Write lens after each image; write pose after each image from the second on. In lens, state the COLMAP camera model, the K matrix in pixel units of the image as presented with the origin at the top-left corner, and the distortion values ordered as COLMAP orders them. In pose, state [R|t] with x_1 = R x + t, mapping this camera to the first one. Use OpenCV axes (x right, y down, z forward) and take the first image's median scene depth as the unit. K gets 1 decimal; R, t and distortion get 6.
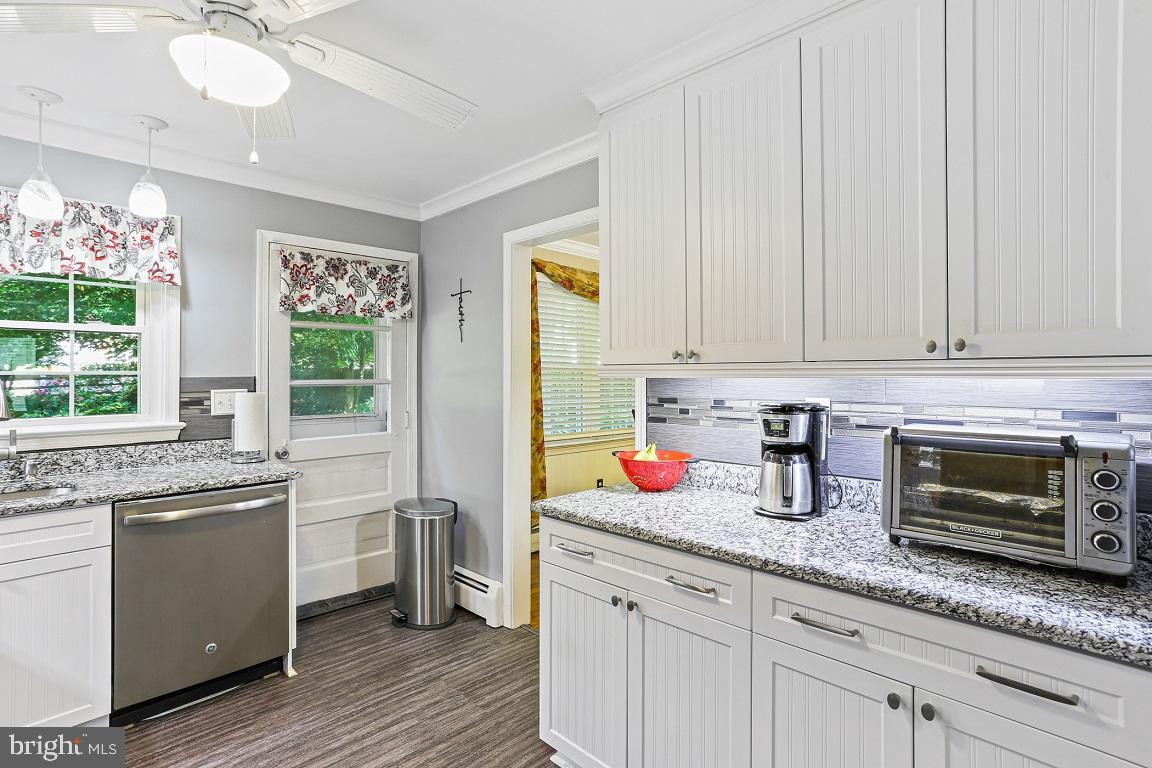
lens RADIAL K [[562.8, 0, 571.7], [0, 562.8, 372.1], [0, 0, 1]] dist [-0.043499, 0.029075]
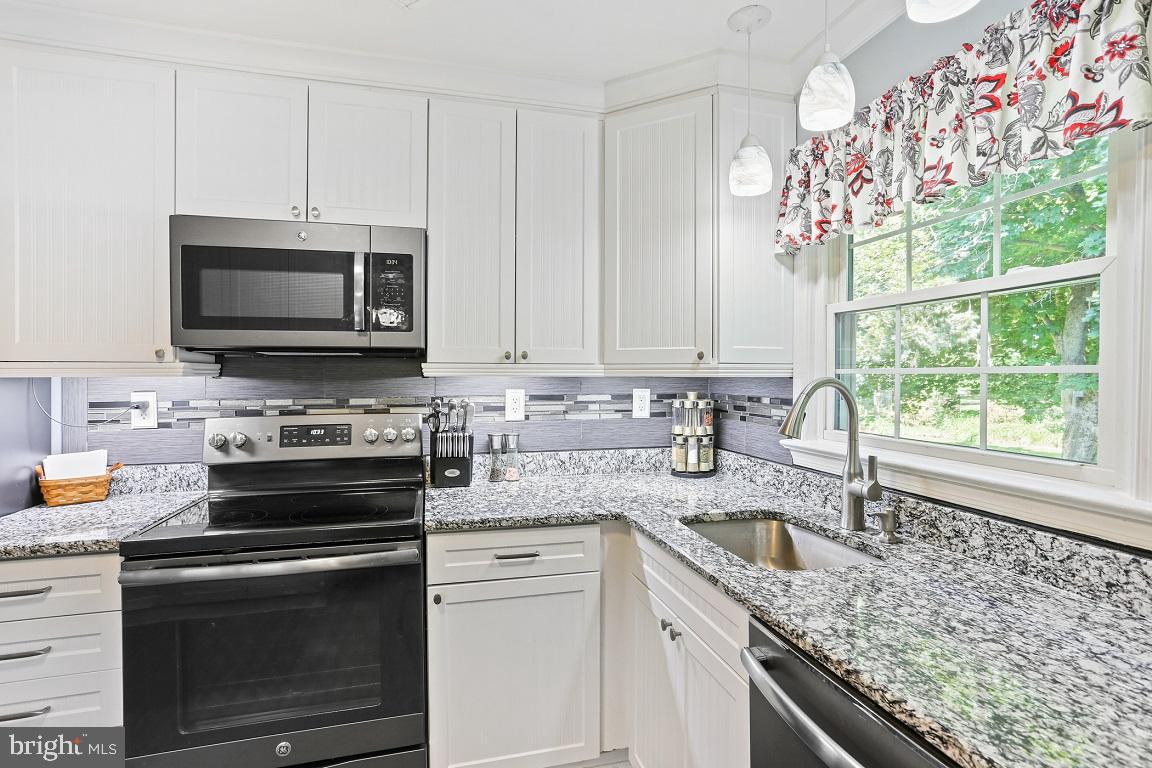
lens RADIAL K [[550.3, 0, 572.3], [0, 550.3, 380.8], [0, 0, 1]] dist [-0.045901, 0.027093]
pose [[-0.493579, 0.009523, -0.869649, -0.208172], [0.002815, 0.999952, 0.009352, 0.005075], [0.869697, 0.002168, -0.493582, 0.800038]]
